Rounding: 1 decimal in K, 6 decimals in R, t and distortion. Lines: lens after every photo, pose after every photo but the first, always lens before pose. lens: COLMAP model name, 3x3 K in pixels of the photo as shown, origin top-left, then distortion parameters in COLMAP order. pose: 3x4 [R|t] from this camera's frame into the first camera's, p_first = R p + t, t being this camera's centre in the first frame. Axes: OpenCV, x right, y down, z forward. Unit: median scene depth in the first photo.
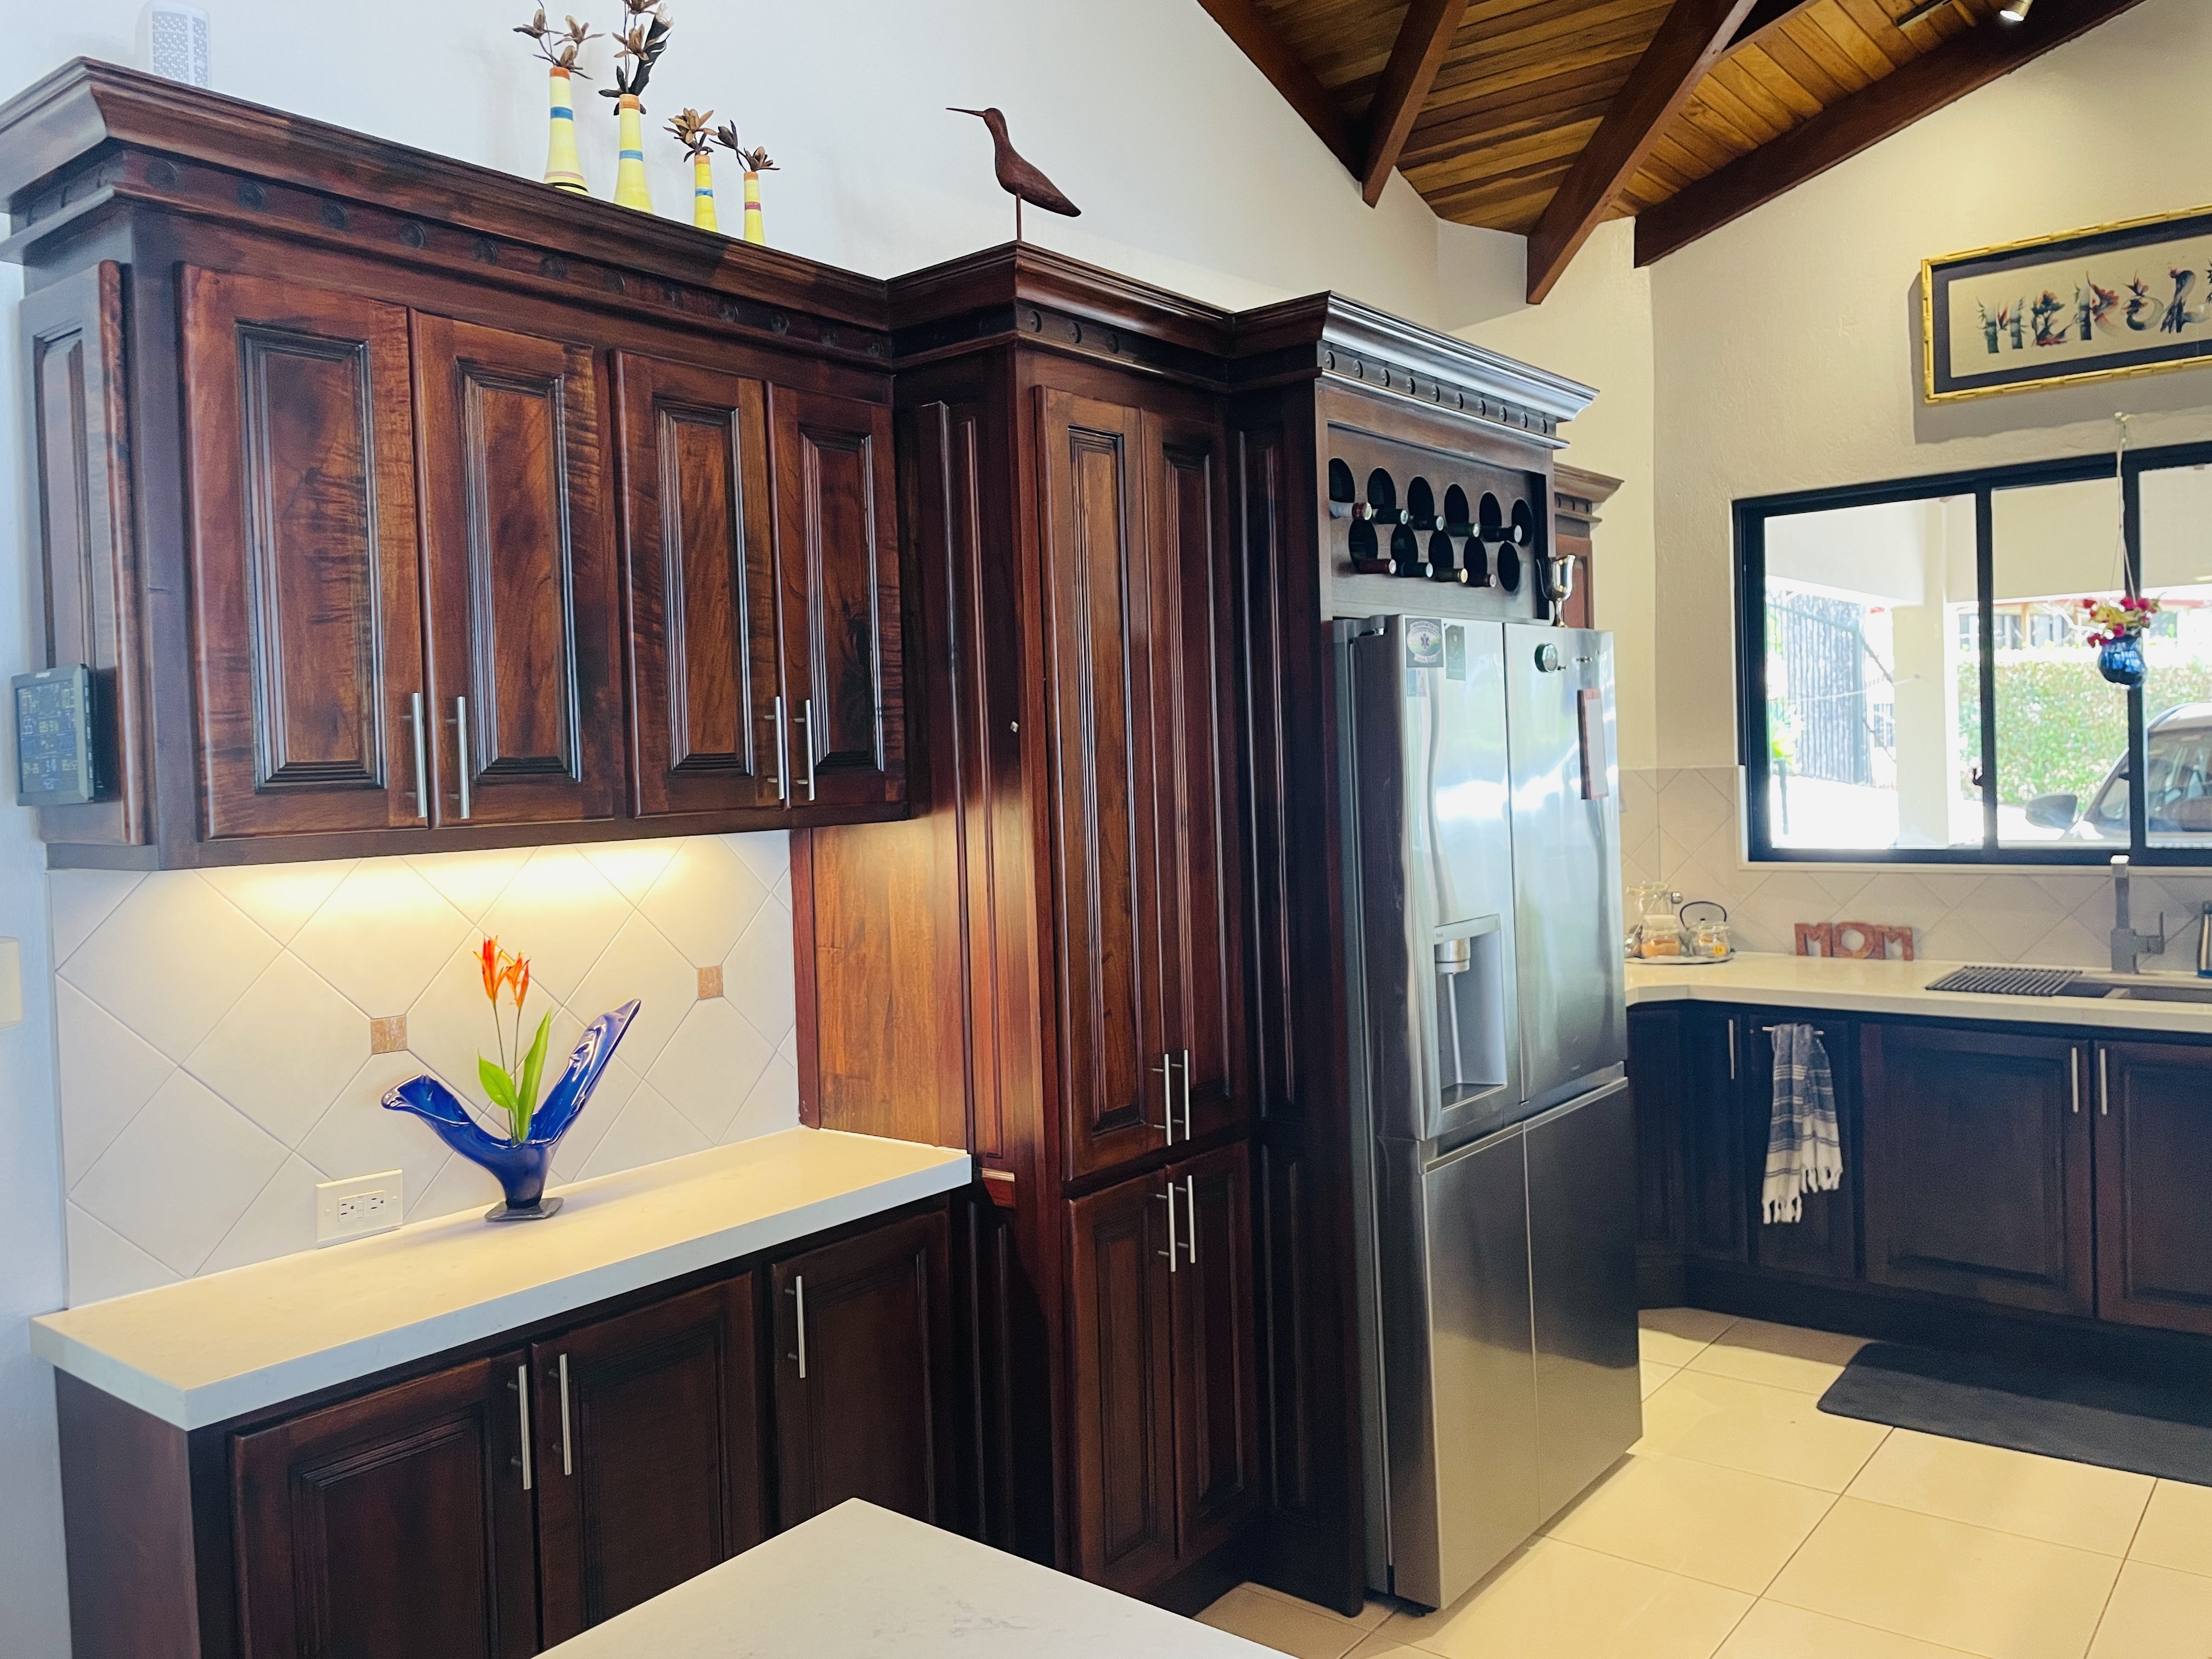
lens RADIAL K [[1681.7, 0, 1108.5], [0, 1681.7, 820.3], [0, 0, 1]] dist [0.050942, -0.033793]
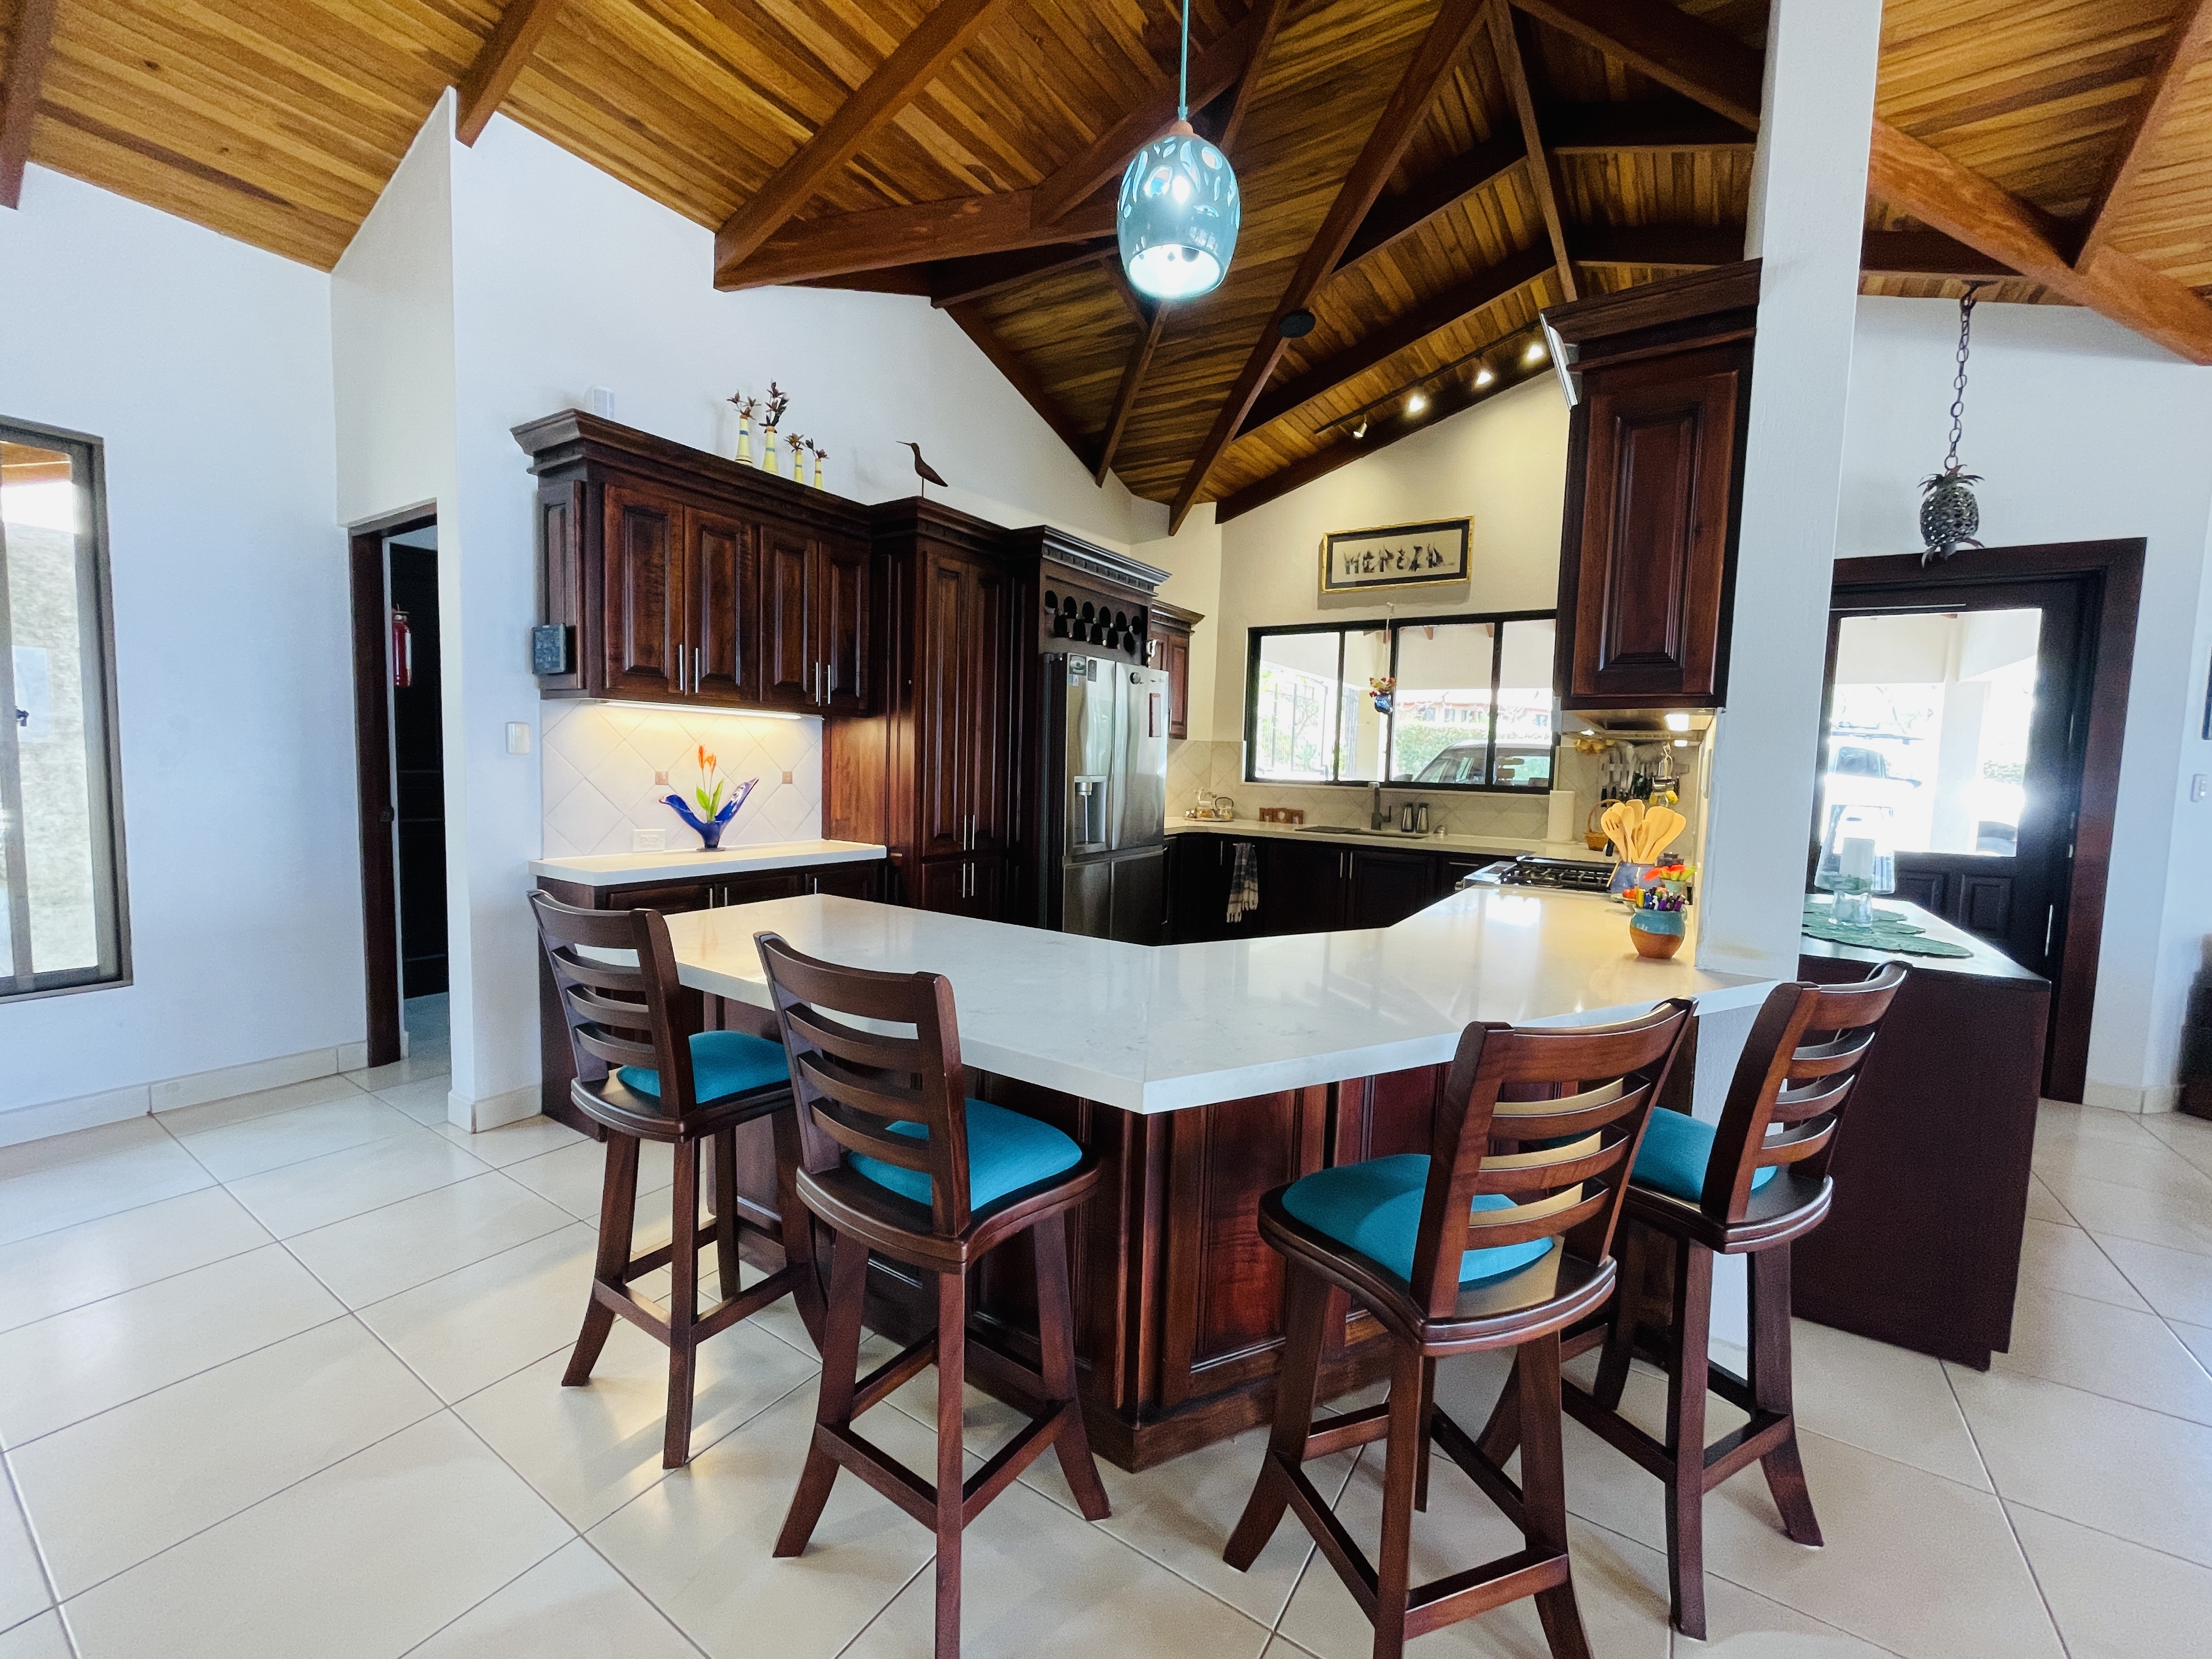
lens RADIAL K [[890.6, 0, 1099.0], [0, 890.6, 834.9], [0, 0, 1]] dist [-0.001739, 0.000266]
pose [[0.994461, 0.055632, 0.089181, 0.117348], [-0.059718, 0.997253, 0.043821, 0.095930], [-0.086498, -0.048904, 0.995051, -0.385330]]
